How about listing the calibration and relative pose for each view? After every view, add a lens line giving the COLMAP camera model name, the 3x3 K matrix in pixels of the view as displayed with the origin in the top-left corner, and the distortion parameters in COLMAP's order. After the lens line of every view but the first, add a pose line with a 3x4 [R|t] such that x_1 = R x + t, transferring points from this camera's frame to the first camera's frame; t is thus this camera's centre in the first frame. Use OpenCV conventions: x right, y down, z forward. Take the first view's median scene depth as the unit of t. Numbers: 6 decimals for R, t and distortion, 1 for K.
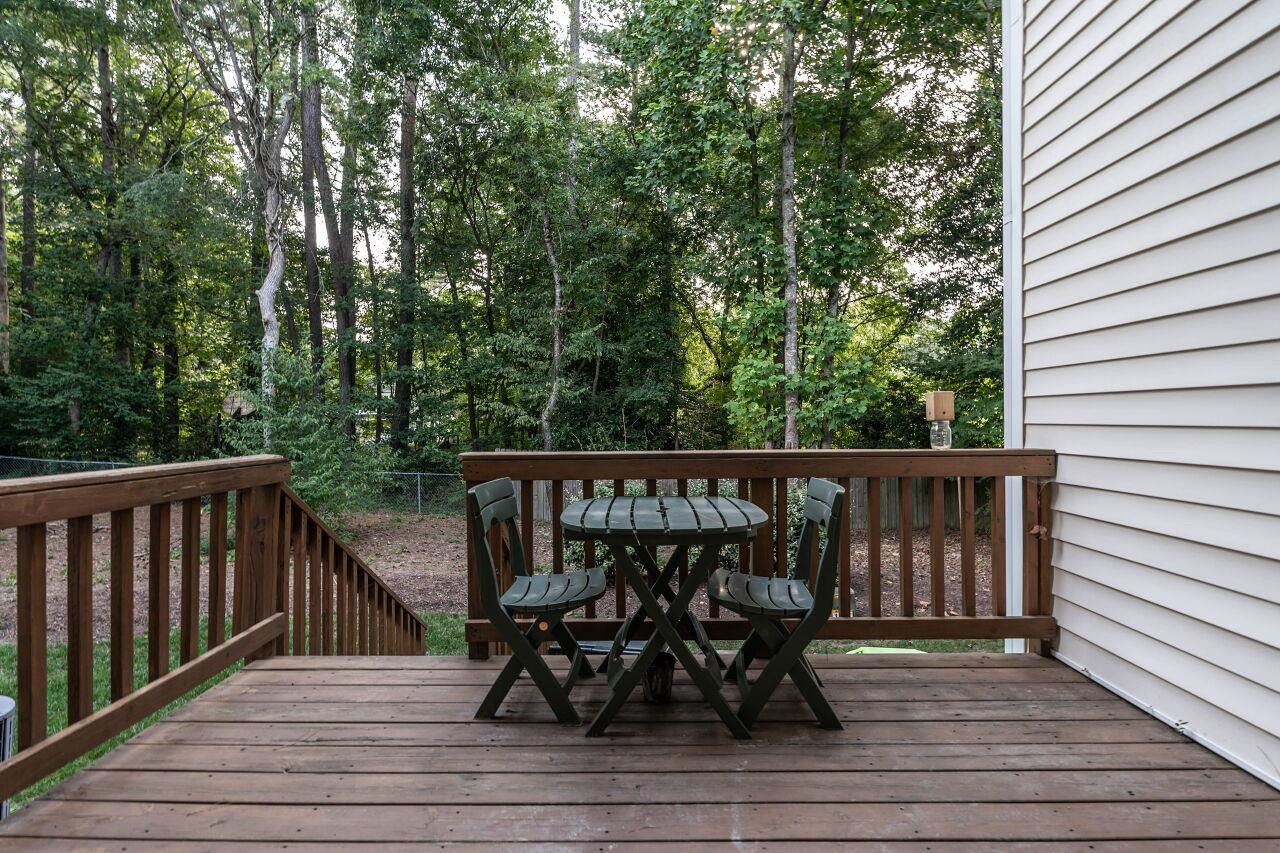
lens RADIAL K [[573.9, 0, 643.3], [0, 573.9, 403.1], [0, 0, 1]] dist [0.000730, -0.000620]
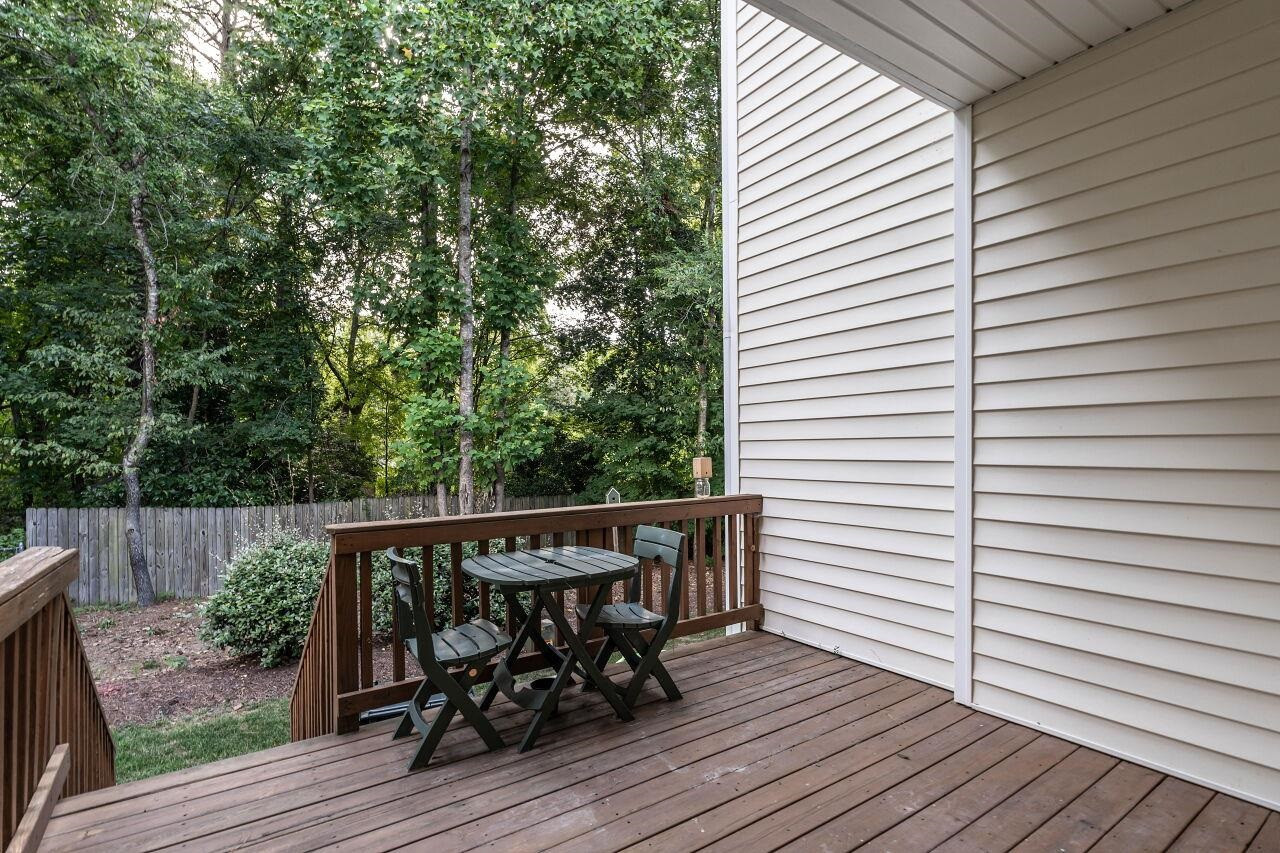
lens RADIAL K [[615.4, 0, 640.3], [0, 615.4, 430.3], [0, 0, 1]] dist [-0.000024, -0.000044]
pose [[0.822840, 0.010914, 0.568168, -0.482850], [-0.005596, 0.999923, -0.011103, -0.070473], [-0.568245, 0.005957, 0.822838, -0.171547]]
